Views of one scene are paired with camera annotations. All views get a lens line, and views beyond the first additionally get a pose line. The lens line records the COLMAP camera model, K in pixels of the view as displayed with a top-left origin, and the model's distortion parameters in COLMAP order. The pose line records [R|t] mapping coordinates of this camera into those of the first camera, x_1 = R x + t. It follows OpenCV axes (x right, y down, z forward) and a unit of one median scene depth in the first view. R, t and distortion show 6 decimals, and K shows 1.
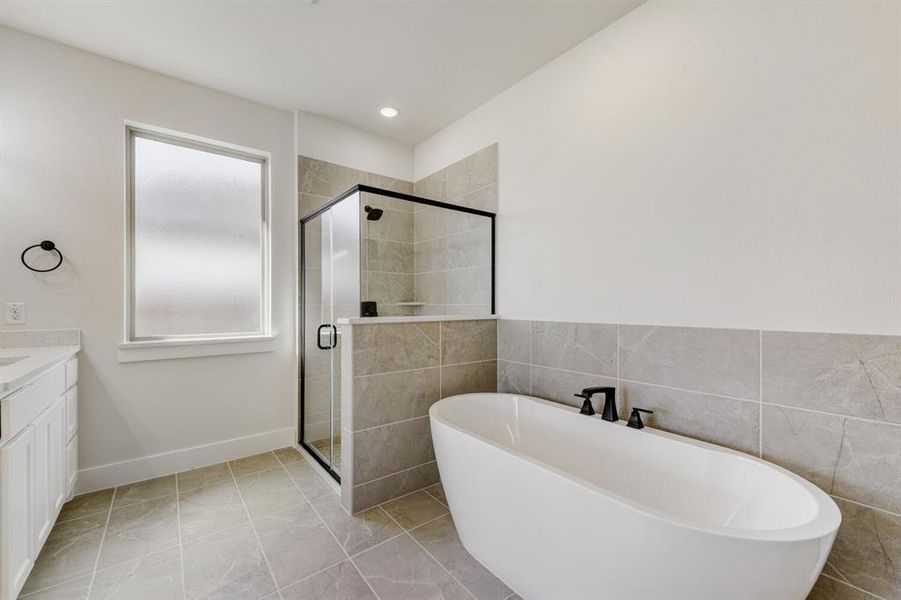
lens RADIAL K [[364.1, 0, 450.8], [0, 364.1, 304.7], [0, 0, 1]] dist [0.002757, 0.000023]
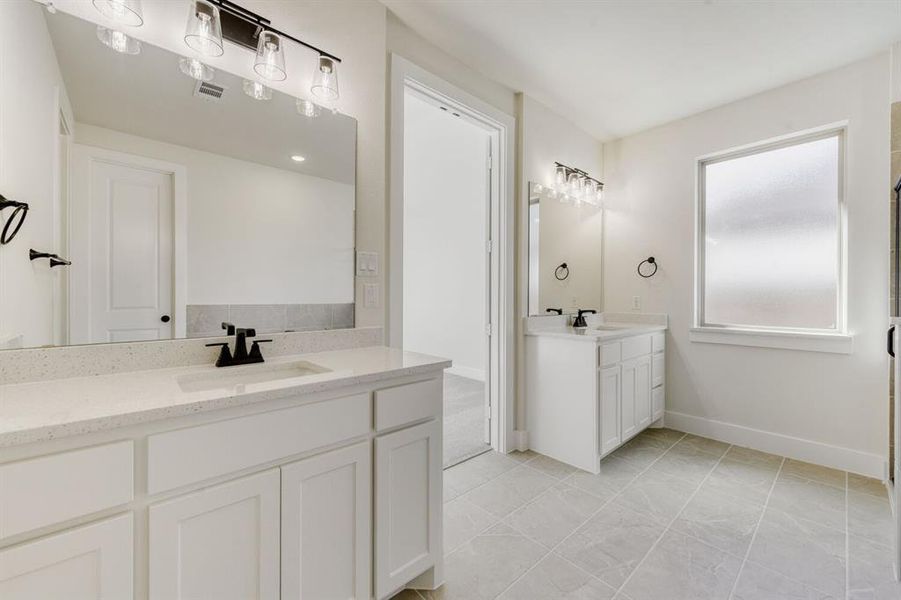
lens RADIAL K [[364.1, 0, 452.0], [0, 364.1, 296.9], [0, 0, 1]] dist [0.002757, 0.000023]
pose [[0.077871, -0.002872, -0.996959, 0.352701], [-0.007314, 0.999967, -0.003452, 0.007869], [0.996937, 0.007561, 0.077847, 0.025708]]
